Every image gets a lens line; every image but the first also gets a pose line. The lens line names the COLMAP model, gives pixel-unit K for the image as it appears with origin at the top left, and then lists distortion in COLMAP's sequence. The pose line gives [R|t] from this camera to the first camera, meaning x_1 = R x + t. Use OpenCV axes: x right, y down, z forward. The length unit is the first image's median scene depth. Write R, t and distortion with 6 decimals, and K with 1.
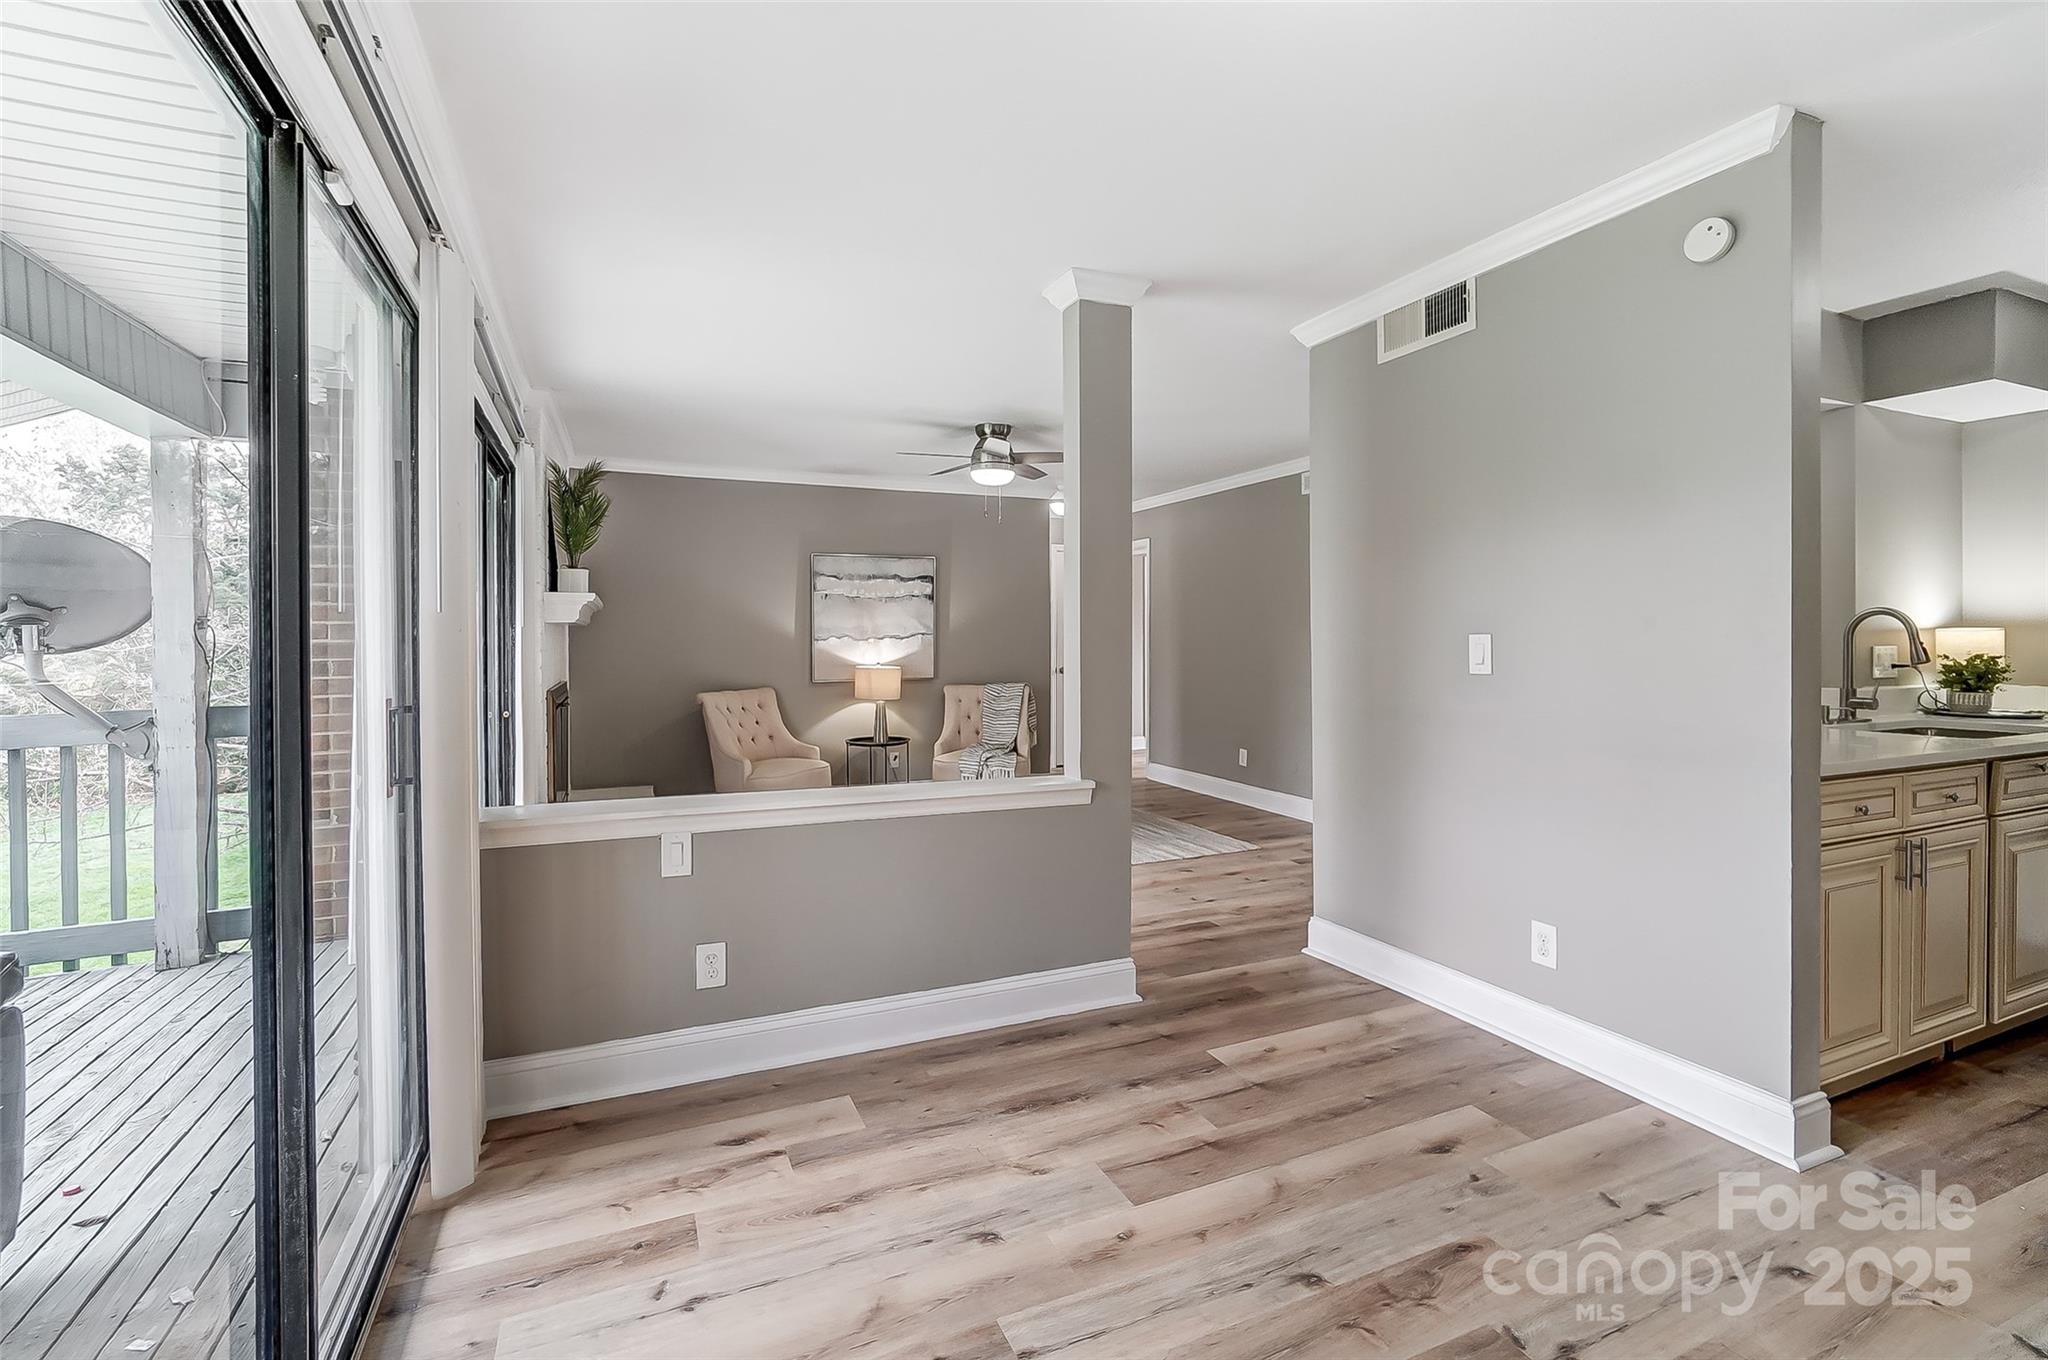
lens RADIAL K [[894.3, 0, 983.8], [0, 894.3, 652.2], [0, 0, 1]] dist [0.002879, 0.000259]
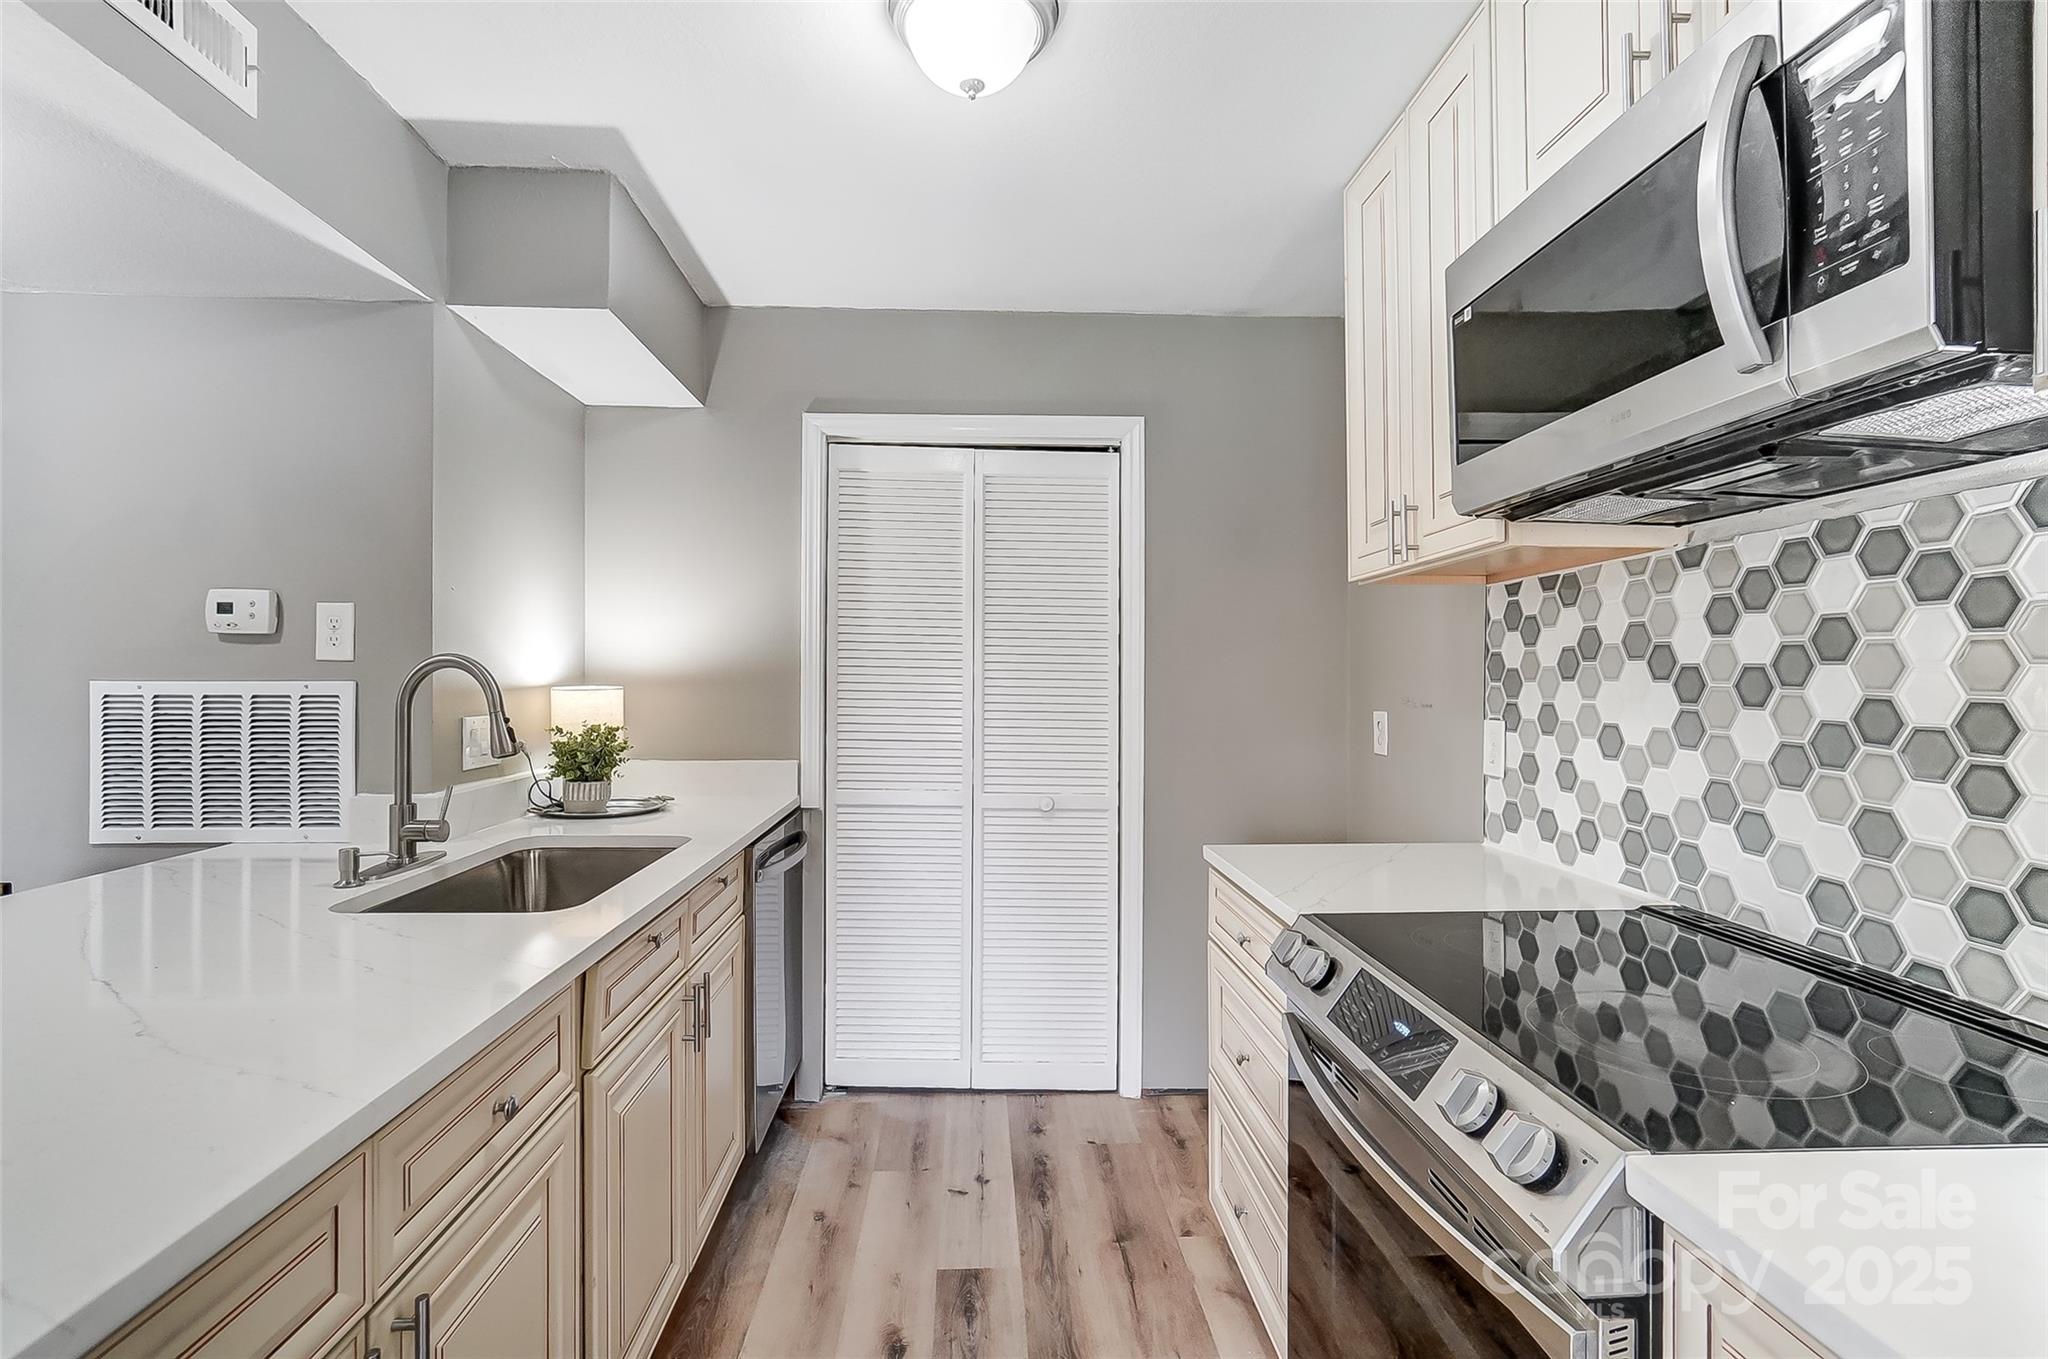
lens RADIAL K [[939.9, 0, 1015.5], [0, 939.9, 679.1], [0, 0, 1]] dist [-0.010149, 0.001423]
pose [[0.340375, 0.007711, 0.940258, 0.545575], [0.008354, 0.999902, -0.011225, -0.022835], [-0.940253, 0.011676, 0.340277, 0.455169]]
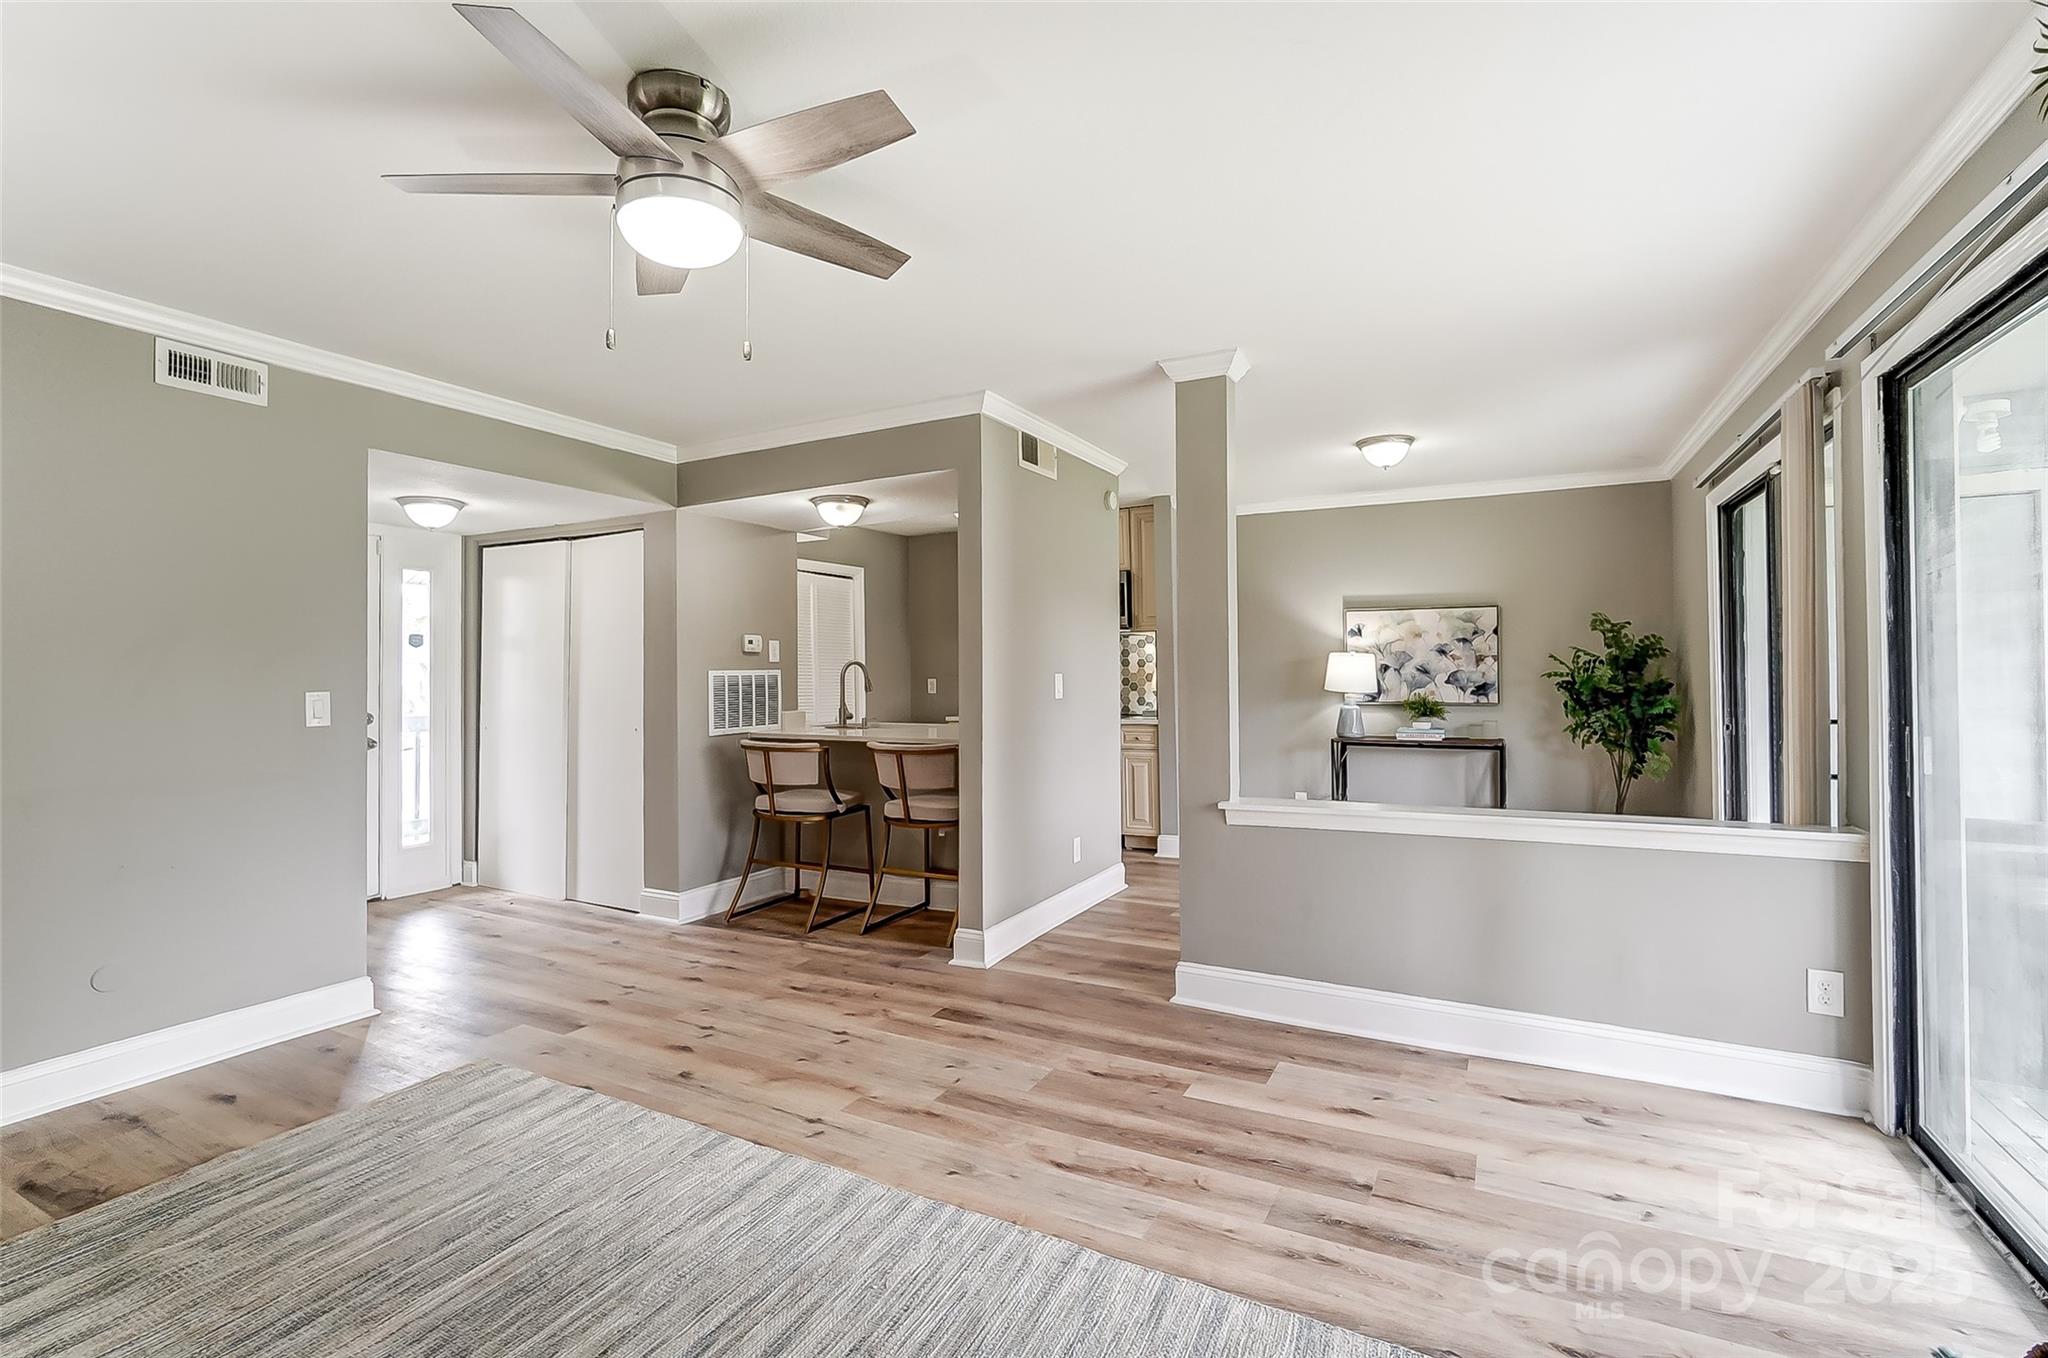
lens RADIAL K [[939.9, 0, 1012.5], [0, 939.9, 679.2], [0, 0, 1]] dist [-0.010149, 0.001423]
pose [[-0.640418, 0.001694, 0.768025, -0.577804], [0.019083, 0.999724, 0.013707, -0.030899], [-0.767790, 0.023434, -0.640273, 1.828900]]
